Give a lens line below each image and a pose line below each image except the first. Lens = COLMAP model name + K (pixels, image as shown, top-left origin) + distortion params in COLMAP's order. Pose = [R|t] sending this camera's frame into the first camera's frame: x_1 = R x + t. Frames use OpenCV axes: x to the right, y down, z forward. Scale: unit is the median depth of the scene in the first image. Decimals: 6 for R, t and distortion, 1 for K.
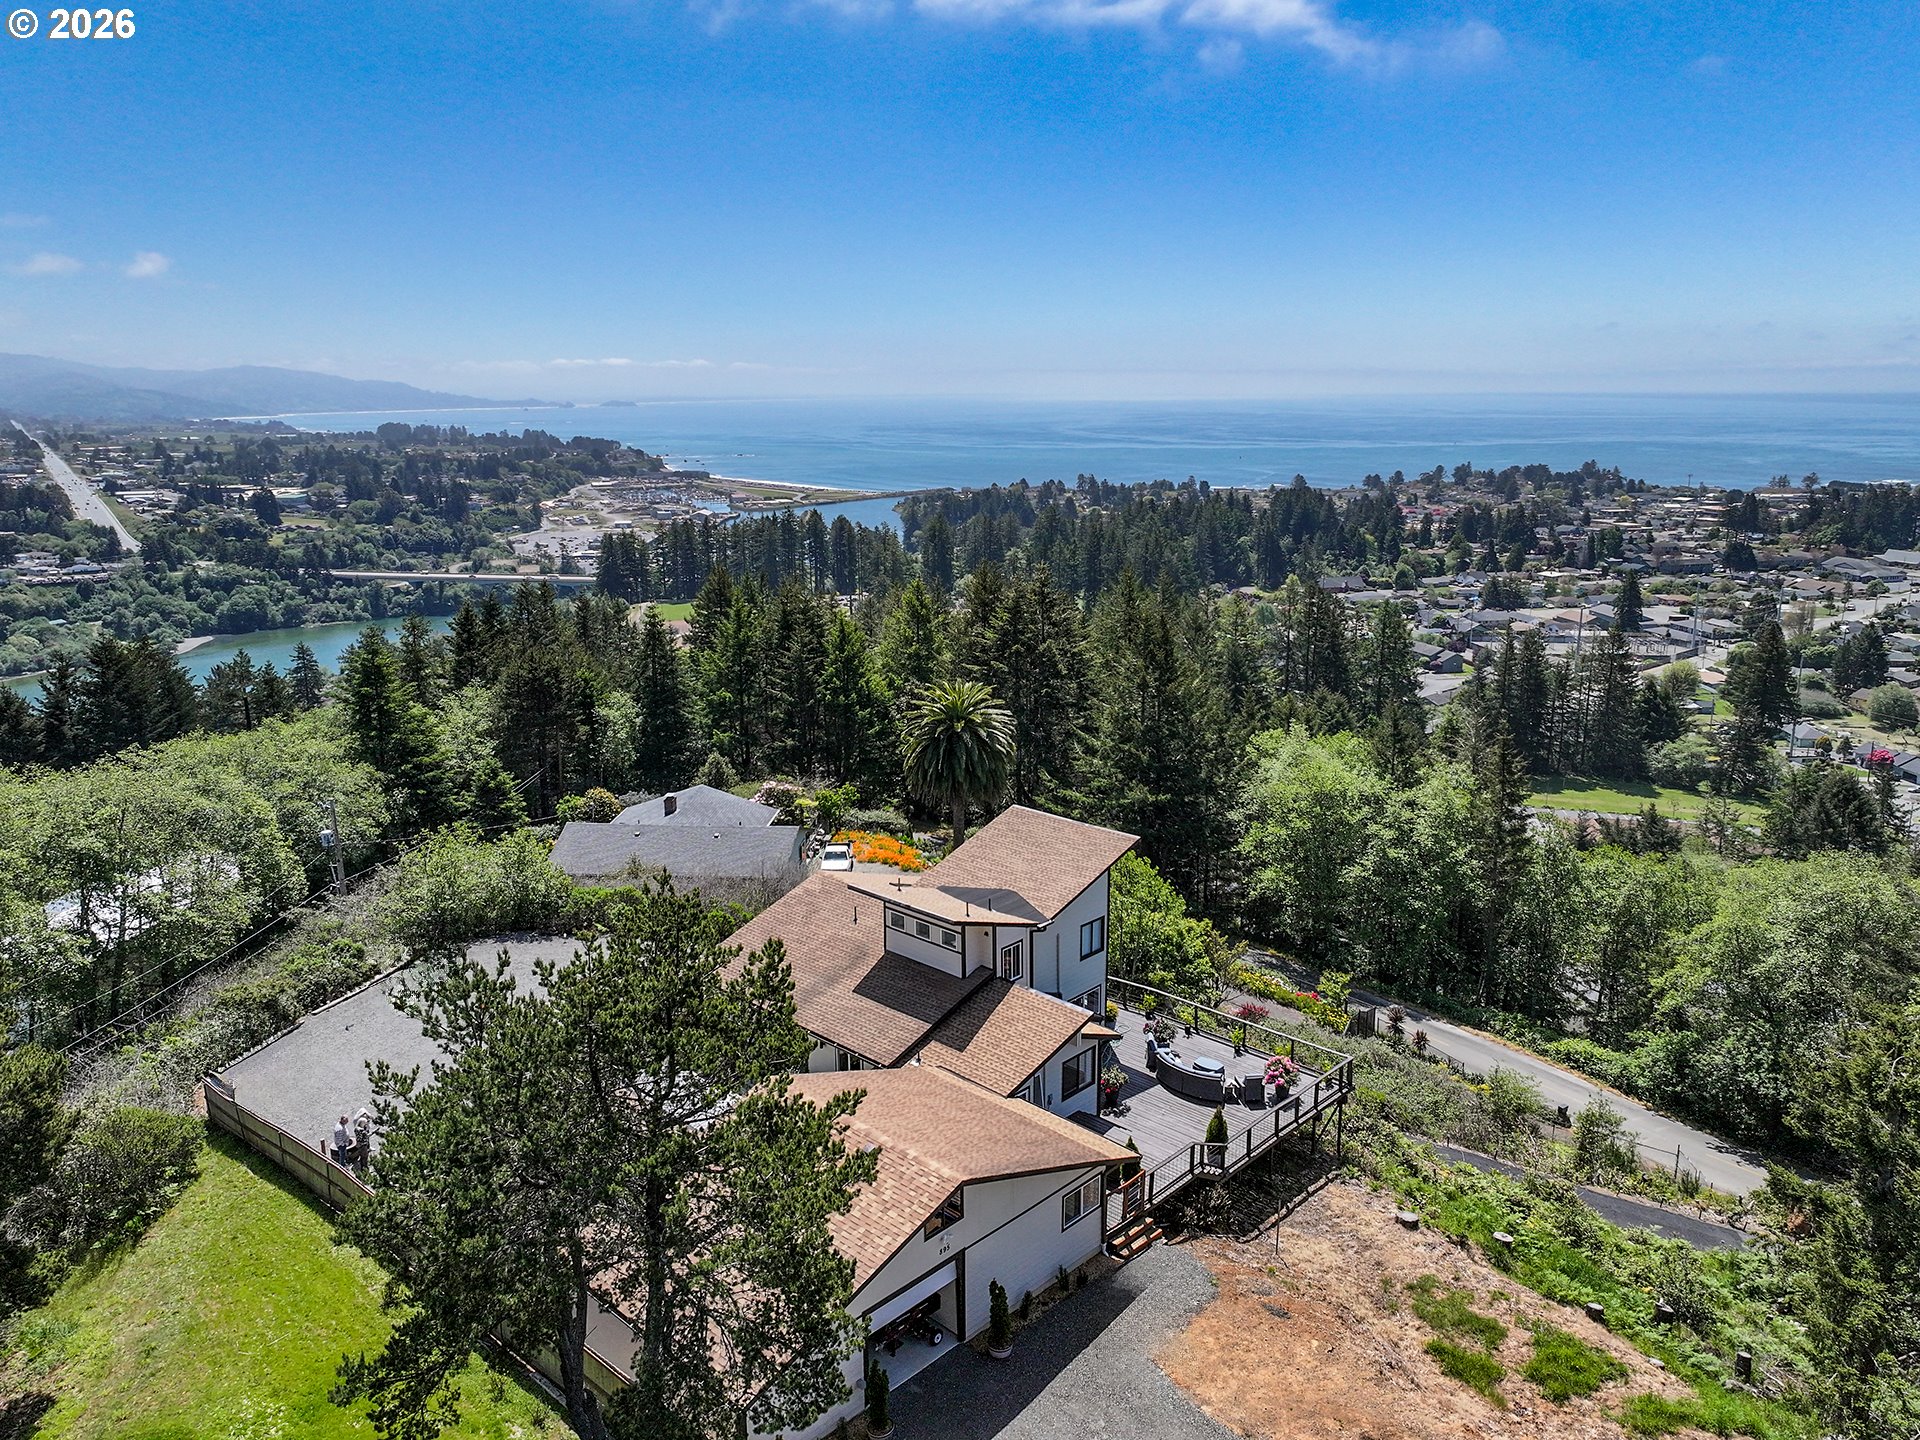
lens RADIAL K [[1429.0, 0, 1010.4], [0, 1429.0, 693.0], [0, 0, 1]] dist [0.000319, 0.003329]
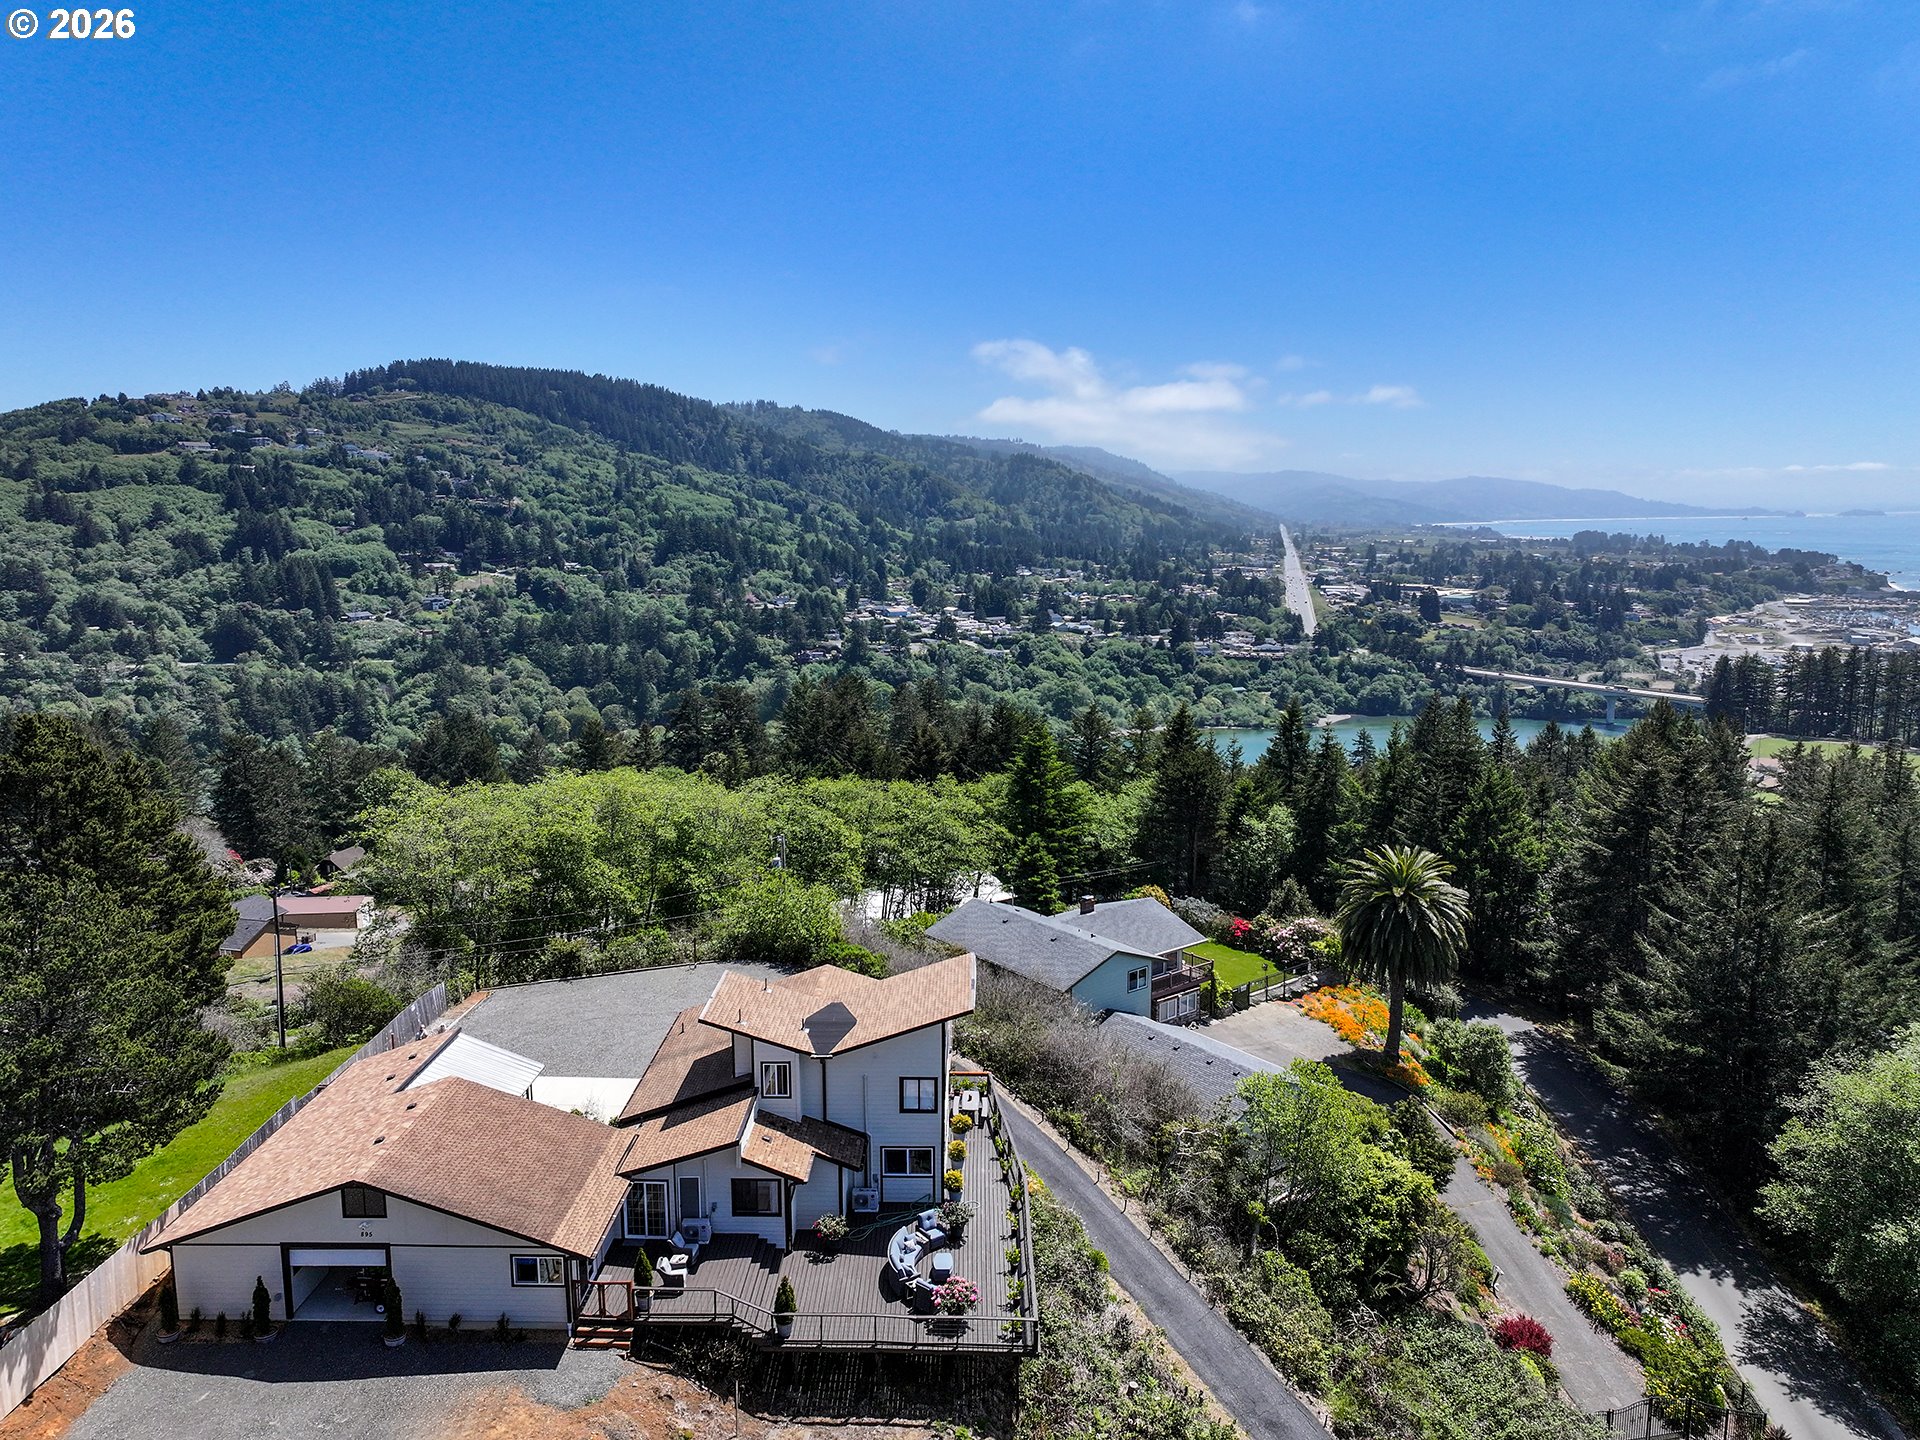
lens RADIAL K [[1429.0, 0, 1010.4], [0, 1429.0, 693.0], [0, 0, 1]] dist [0.000319, 0.003329]
pose [[0.637975, 0.104229, -0.762971, 0.119519], [-0.157118, 0.987573, 0.003534, -0.016845], [0.753858, 0.117622, 0.646423, 0.054374]]
